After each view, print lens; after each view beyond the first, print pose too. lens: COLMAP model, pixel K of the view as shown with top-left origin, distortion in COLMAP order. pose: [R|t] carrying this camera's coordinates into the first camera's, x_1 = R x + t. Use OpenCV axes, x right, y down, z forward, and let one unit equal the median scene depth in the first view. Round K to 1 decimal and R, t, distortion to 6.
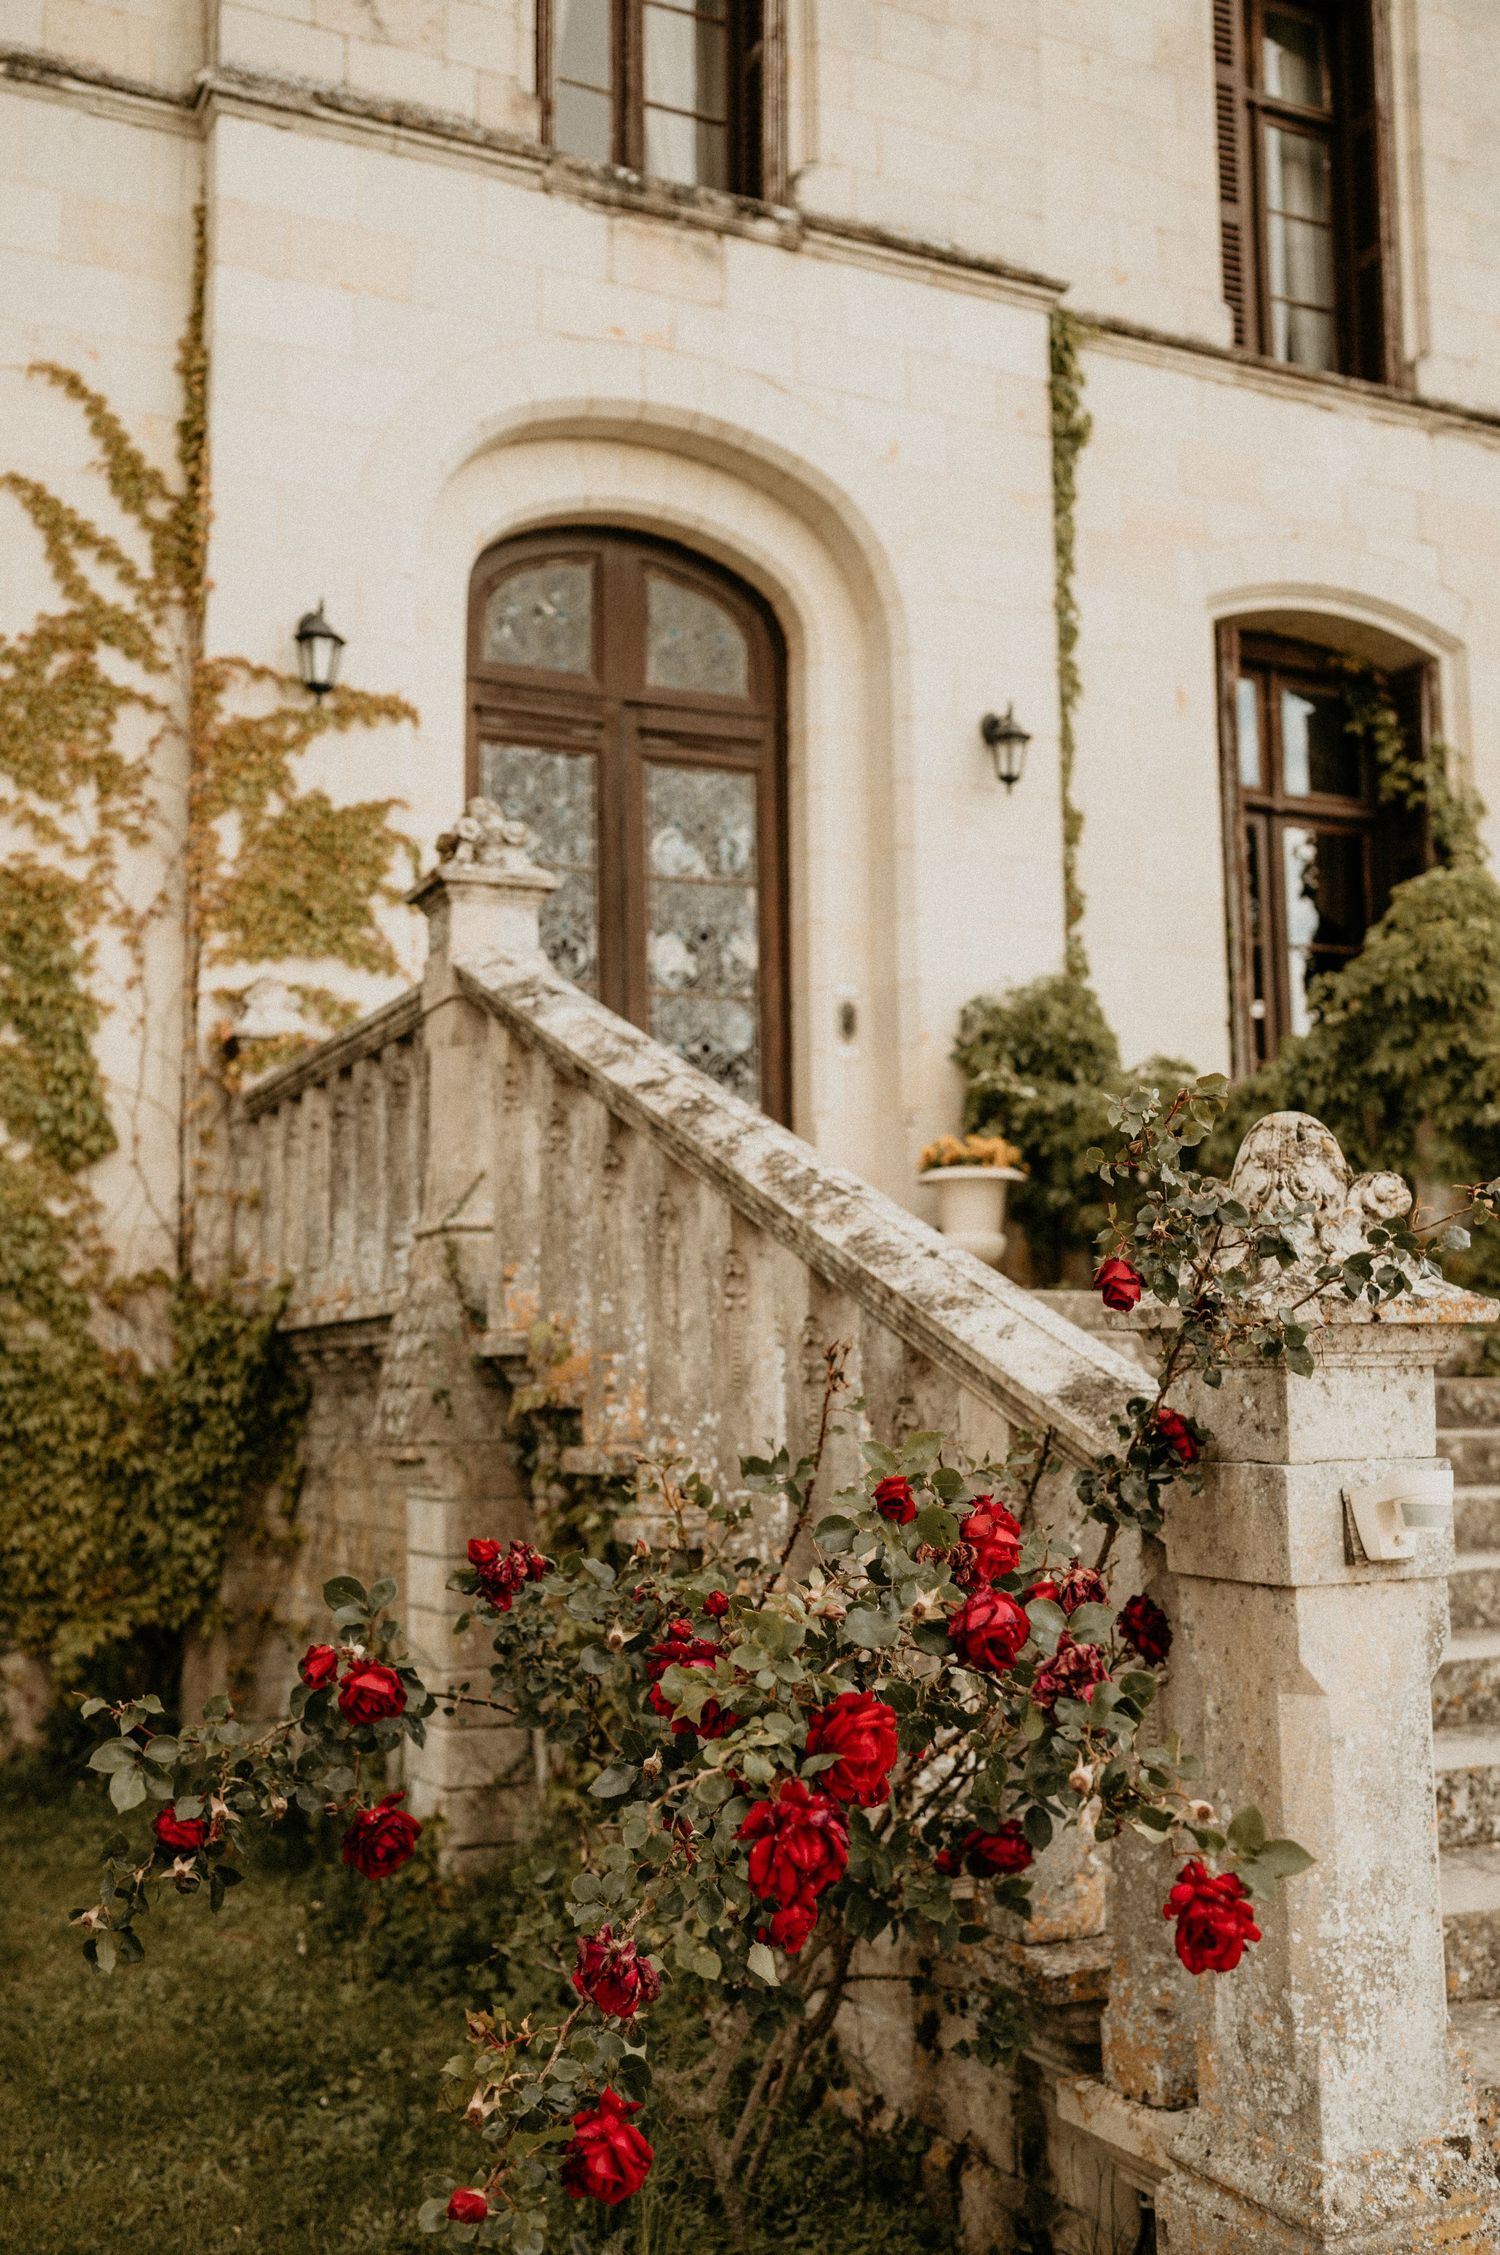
lens RADIAL K [[2219.1, 0, 746.8], [0, 2219.1, 1122.7], [0, 0, 1]] dist [0.005705, 0.000000]
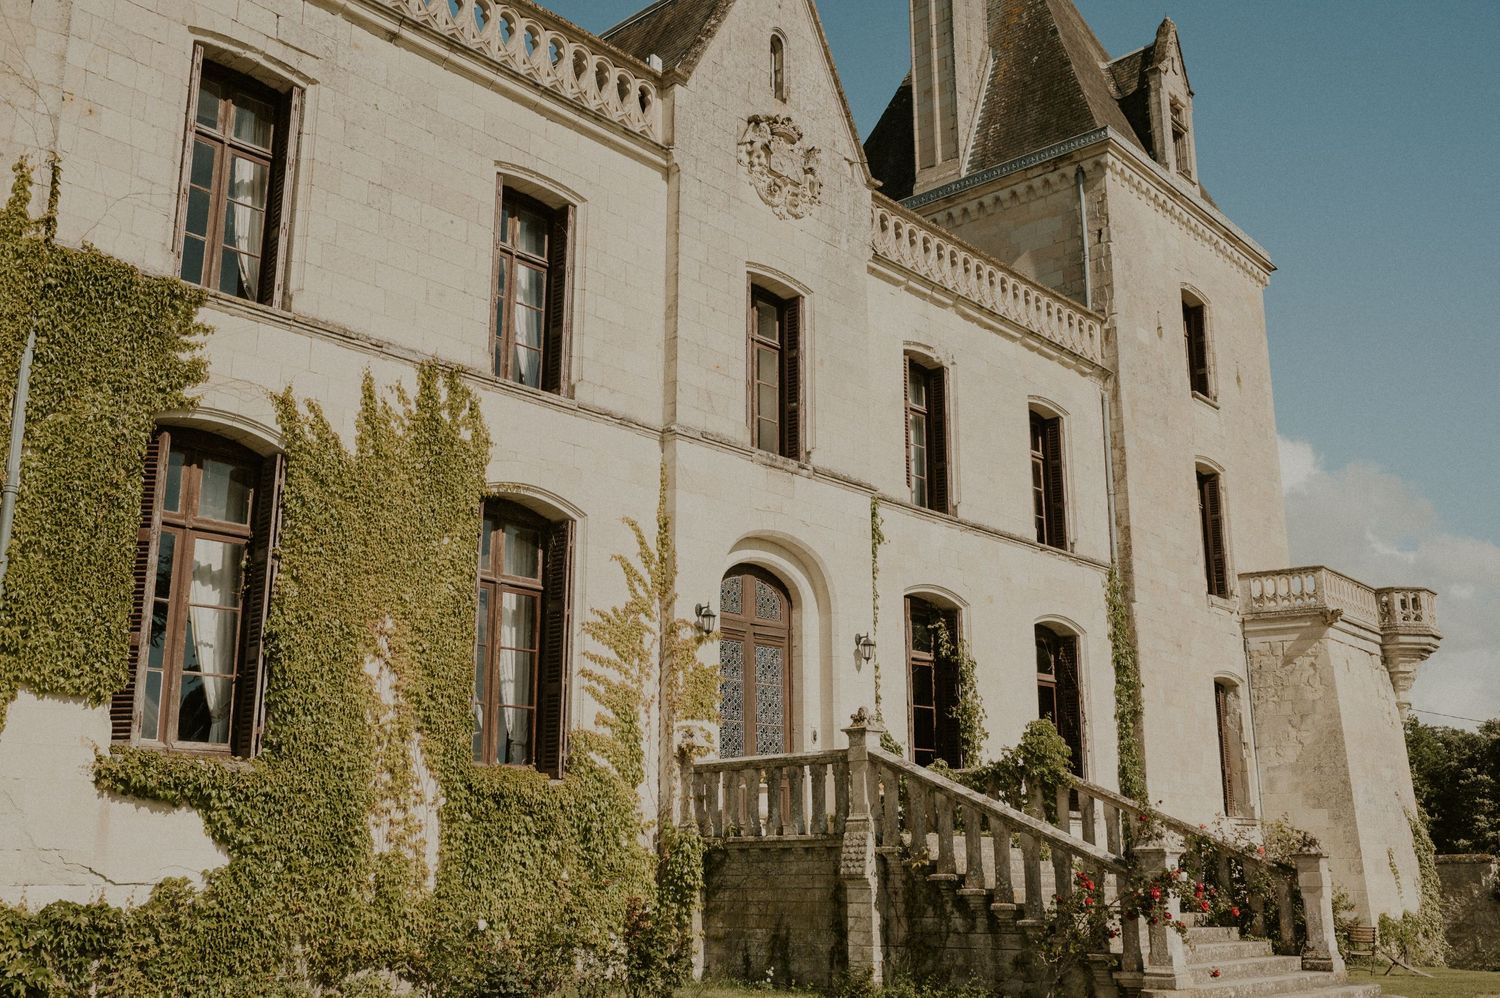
lens RADIAL K [[1476.1, 0, 748.3], [0, 1476.1, 499.6], [0, 0, 1]] dist [0.005705, 0.000000]
pose [[0.928239, 0.101715, 0.357809, -0.766579], [-0.055625, 0.989029, -0.136850, -0.083562], [-0.367803, 0.107127, 0.923713, -0.815439]]
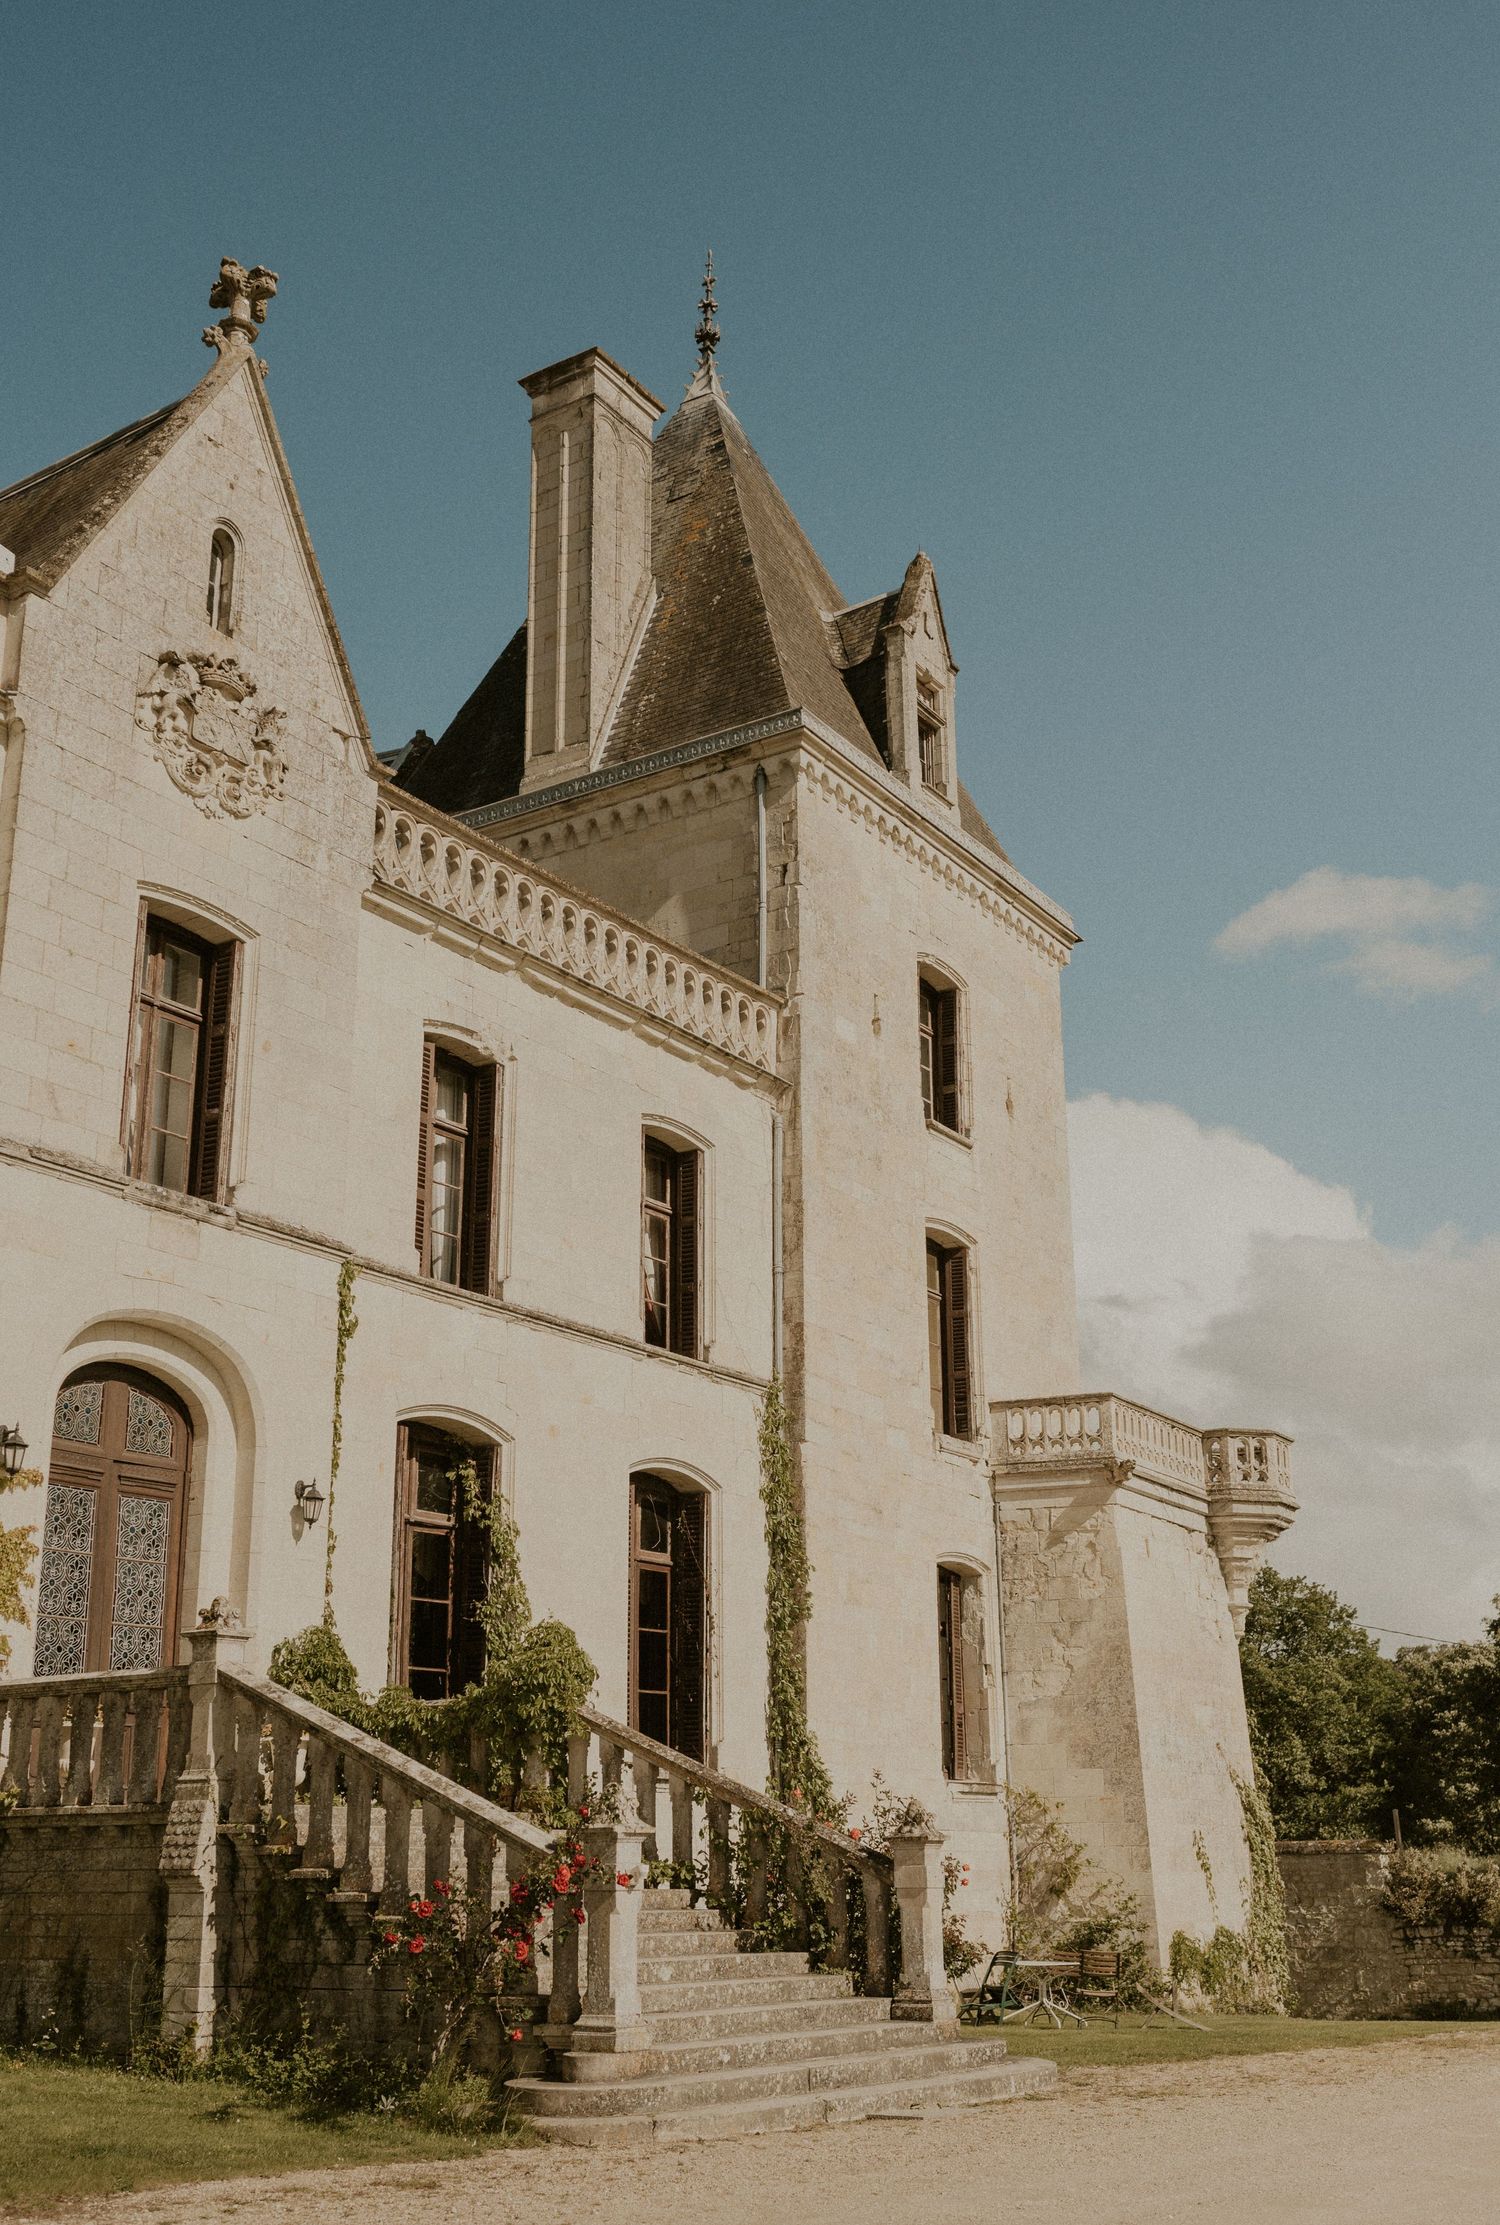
lens RADIAL K [[2336.8, 0, 737.2], [0, 2336.8, 1155.3], [0, 0, 1]] dist [0.005534, 0.000000]
pose [[0.868150, 0.155600, 0.471279, -0.548883], [-0.069893, 0.978449, -0.194298, -0.096563], [-0.491355, 0.135741, 0.860316, -0.928212]]
